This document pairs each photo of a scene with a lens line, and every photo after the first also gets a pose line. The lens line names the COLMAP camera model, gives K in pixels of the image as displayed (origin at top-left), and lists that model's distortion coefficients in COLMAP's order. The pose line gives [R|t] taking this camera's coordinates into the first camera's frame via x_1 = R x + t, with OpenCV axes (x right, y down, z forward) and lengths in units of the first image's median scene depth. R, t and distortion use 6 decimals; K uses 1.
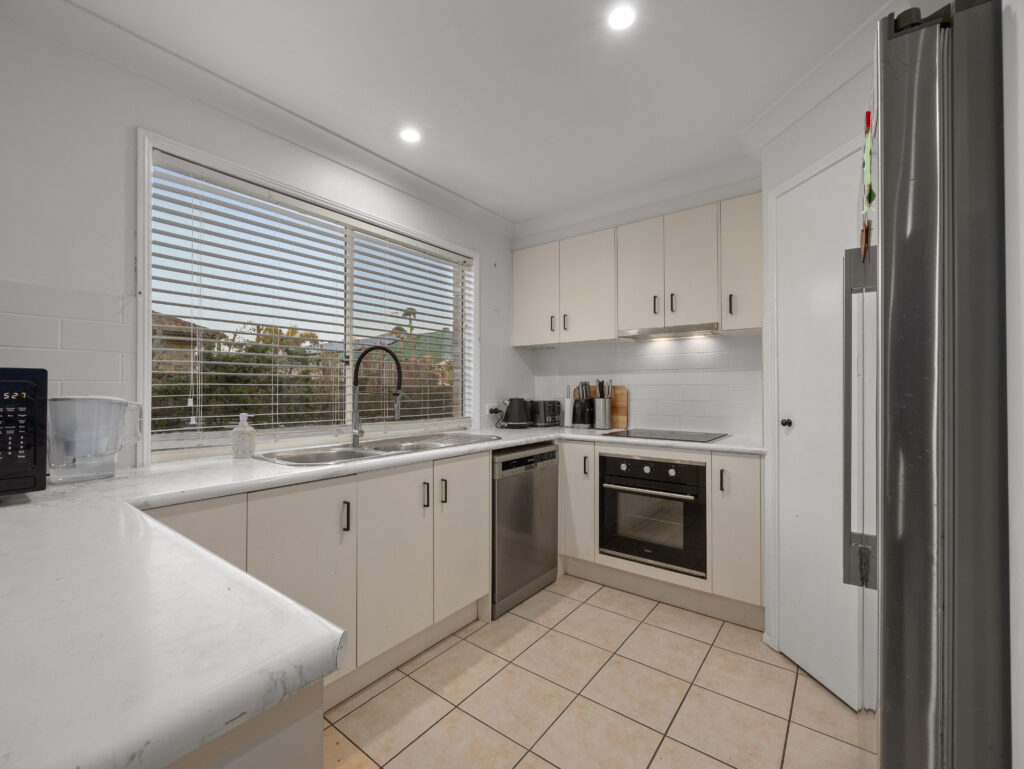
lens RADIAL K [[441.8, 0, 513.8], [0, 441.8, 386.3], [0, 0, 1]] dist [0.012277, -0.000184]
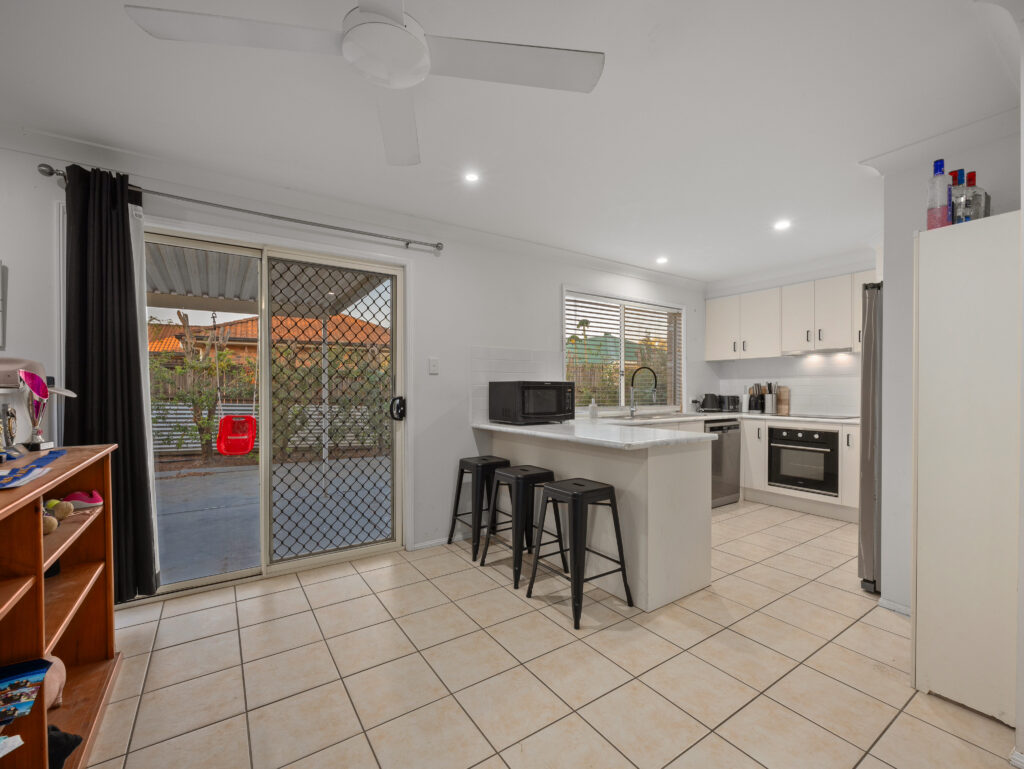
lens RADIAL K [[441.8, 0, 512.9], [0, 441.8, 391.3], [0, 0, 1]] dist [0.012277, -0.000184]
pose [[0.947962, 0.003612, -0.318363, -0.174859], [0.001545, 0.999872, 0.015942, -0.009614], [0.318380, -0.015604, 0.947835, -0.831231]]
